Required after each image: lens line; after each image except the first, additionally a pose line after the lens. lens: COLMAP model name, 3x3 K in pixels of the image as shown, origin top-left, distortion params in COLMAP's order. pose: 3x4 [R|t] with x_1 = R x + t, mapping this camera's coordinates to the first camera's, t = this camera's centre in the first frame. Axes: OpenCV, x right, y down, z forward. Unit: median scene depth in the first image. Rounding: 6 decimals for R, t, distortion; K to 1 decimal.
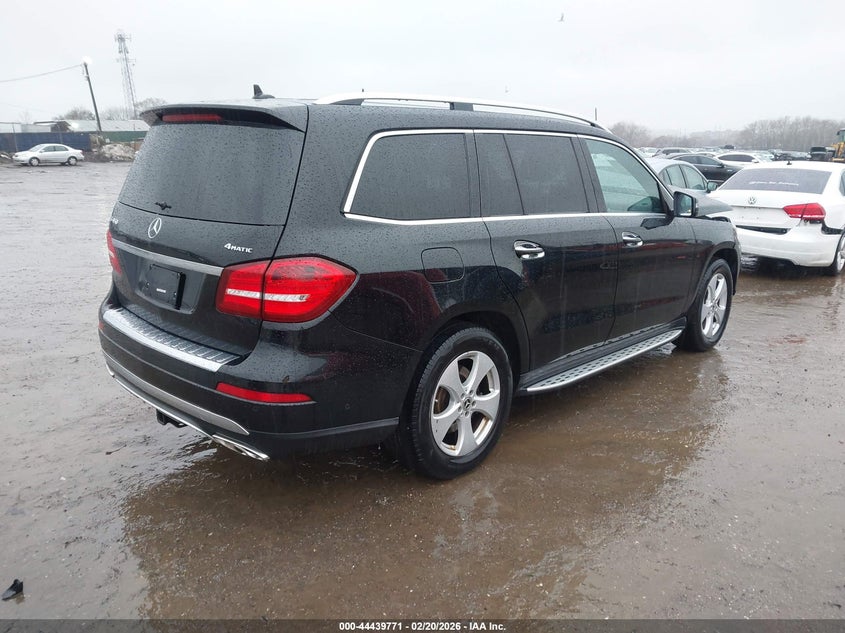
lens RADIAL K [[753.0, 0, 422.5], [0, 753.0, 316.5], [0, 0, 1]] dist [0.001927, 0.000062]
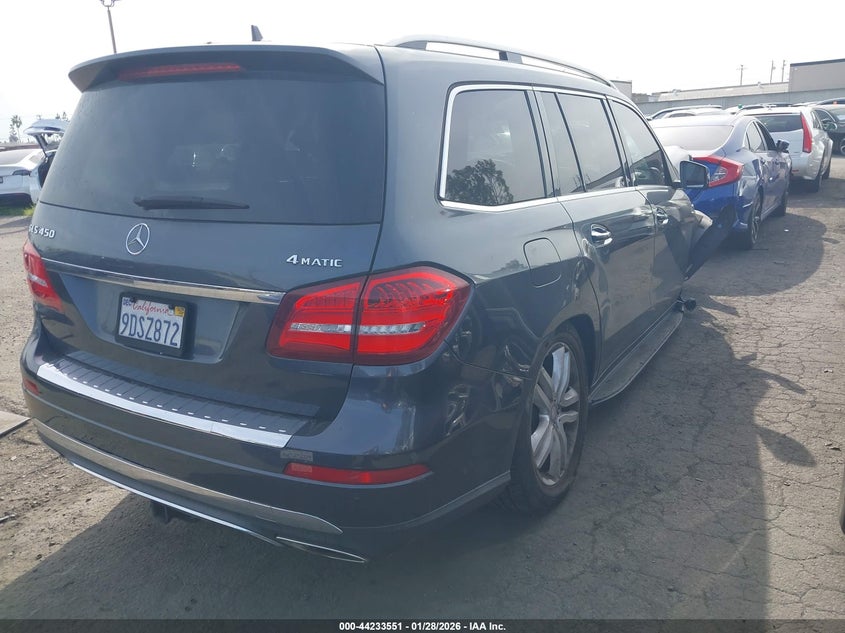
lens RADIAL K [[753.0, 0, 422.5], [0, 753.0, 316.5], [0, 0, 1]] dist [0.001927, 0.000062]
pose [[0.971722, -0.089536, 0.218496, -0.276359], [0.085476, 0.995947, 0.027982, -0.048370], [-0.220116, -0.008515, 0.975437, 0.308960]]
